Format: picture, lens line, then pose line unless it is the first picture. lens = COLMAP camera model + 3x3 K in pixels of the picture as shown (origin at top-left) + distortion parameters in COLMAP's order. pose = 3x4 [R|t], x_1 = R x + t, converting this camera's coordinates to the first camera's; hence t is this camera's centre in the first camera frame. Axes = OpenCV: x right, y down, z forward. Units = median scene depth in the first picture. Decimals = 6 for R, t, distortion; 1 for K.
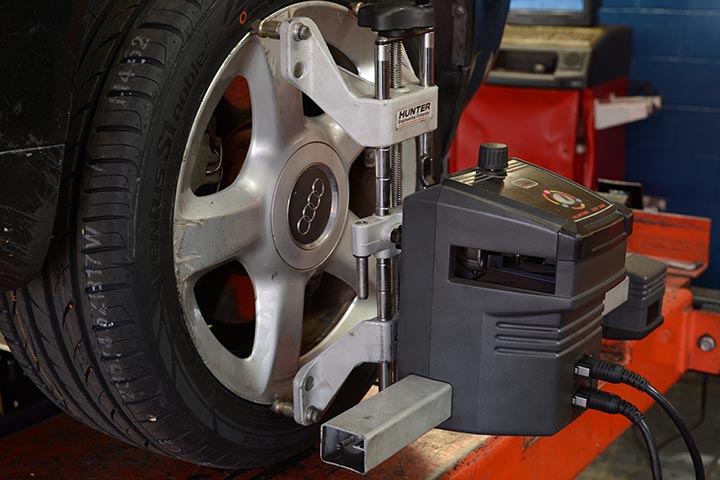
lens RADIAL K [[1099.7, 0, 360.0], [0, 1099.7, 240.0], [0, 0, 1]] dist [0.096925, 0.041230]
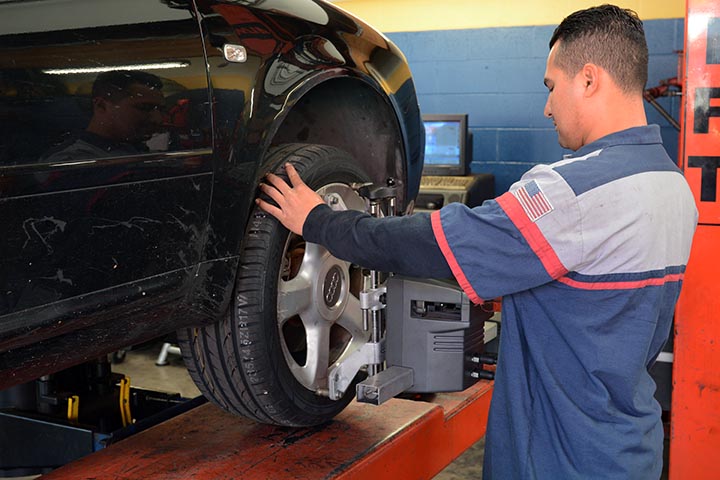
lens RADIAL K [[967.6, 0, 360.0], [0, 967.6, 240.0], [0, 0, 1]] dist [0.017070, 0.002355]
pose [[0.995195, -0.024312, 0.094850, -0.173252], [0.035069, 0.992925, -0.113447, 0.090347], [-0.091421, 0.116228, 0.989006, -0.766245]]
